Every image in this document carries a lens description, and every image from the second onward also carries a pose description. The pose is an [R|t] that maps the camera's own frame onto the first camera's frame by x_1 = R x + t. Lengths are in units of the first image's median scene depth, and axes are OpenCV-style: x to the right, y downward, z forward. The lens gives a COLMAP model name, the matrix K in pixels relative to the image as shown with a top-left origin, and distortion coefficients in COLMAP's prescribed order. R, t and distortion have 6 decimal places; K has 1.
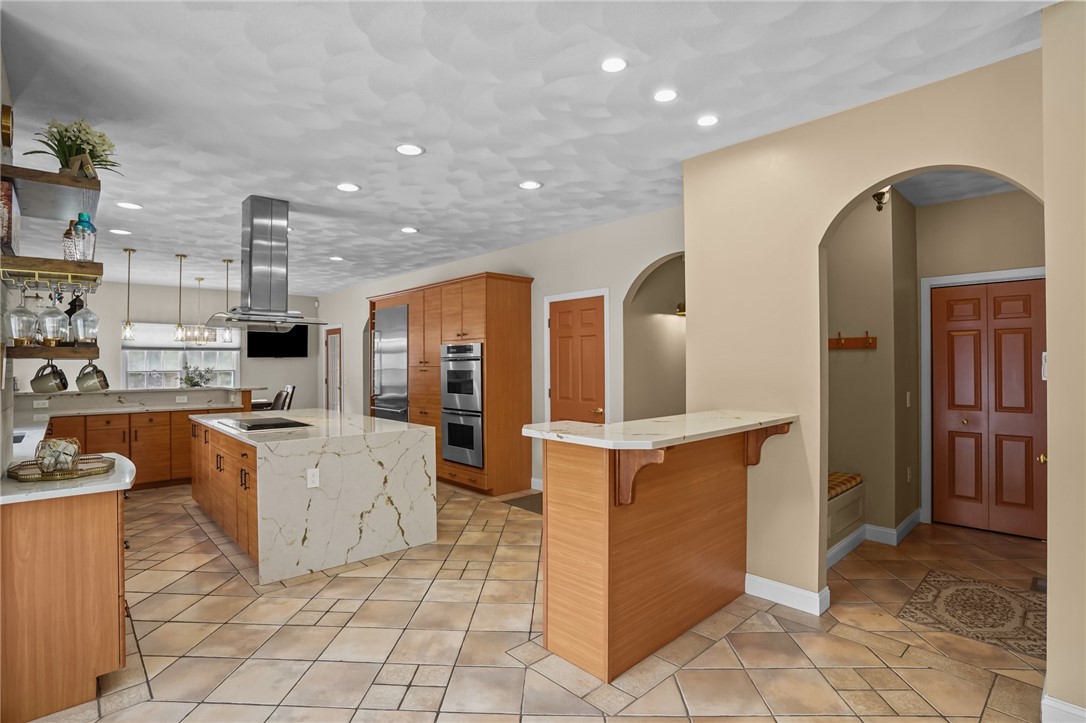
lens RADIAL K [[541.0, 0, 532.5], [0, 541.0, 359.7], [0, 0, 1]] dist [-0.063642, 0.021486]
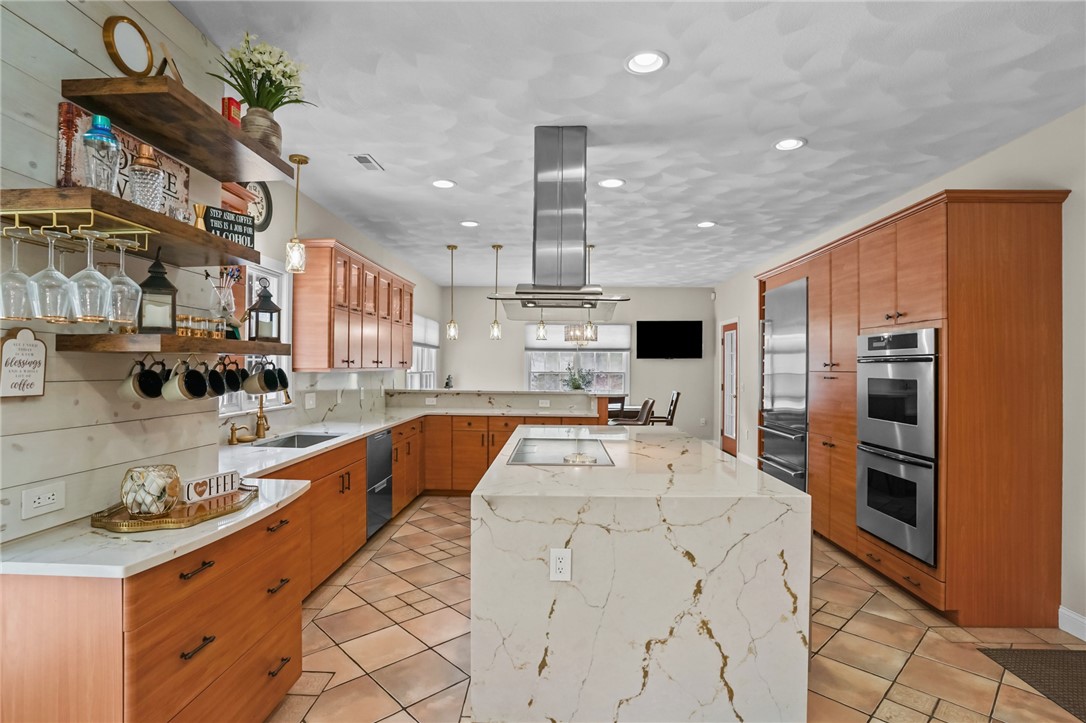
lens RADIAL K [[541.0, 0, 540.6], [0, 541.0, 363.3], [0, 0, 1]] dist [-0.063642, 0.021486]
pose [[0.722876, 0.005397, -0.690957, -0.019313], [-0.005053, 0.999984, 0.002525, 0.003577], [0.690960, 0.001666, 0.722892, 0.358686]]
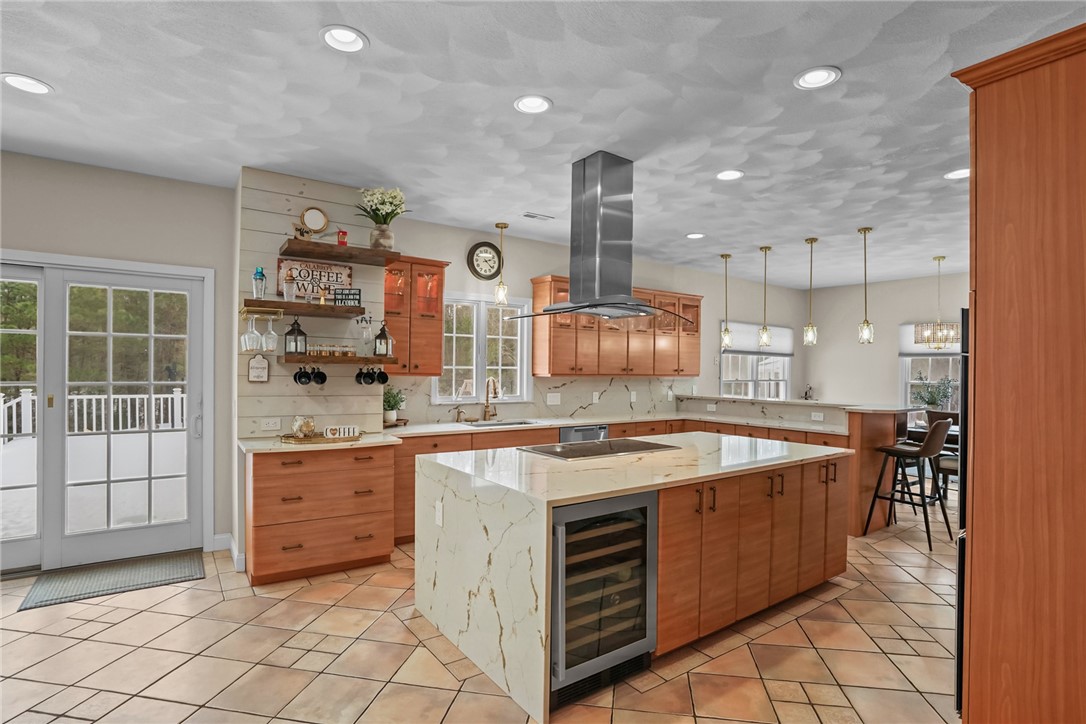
lens RADIAL K [[541.0, 0, 539.5], [0, 541.0, 373.8], [0, 0, 1]] dist [-0.063642, 0.021486]
pose [[-0.121455, 0.009811, -0.992548, 0.225765], [-0.006501, 0.999922, 0.010679, 0.003468], [0.992576, 0.007749, -0.121382, 0.780308]]
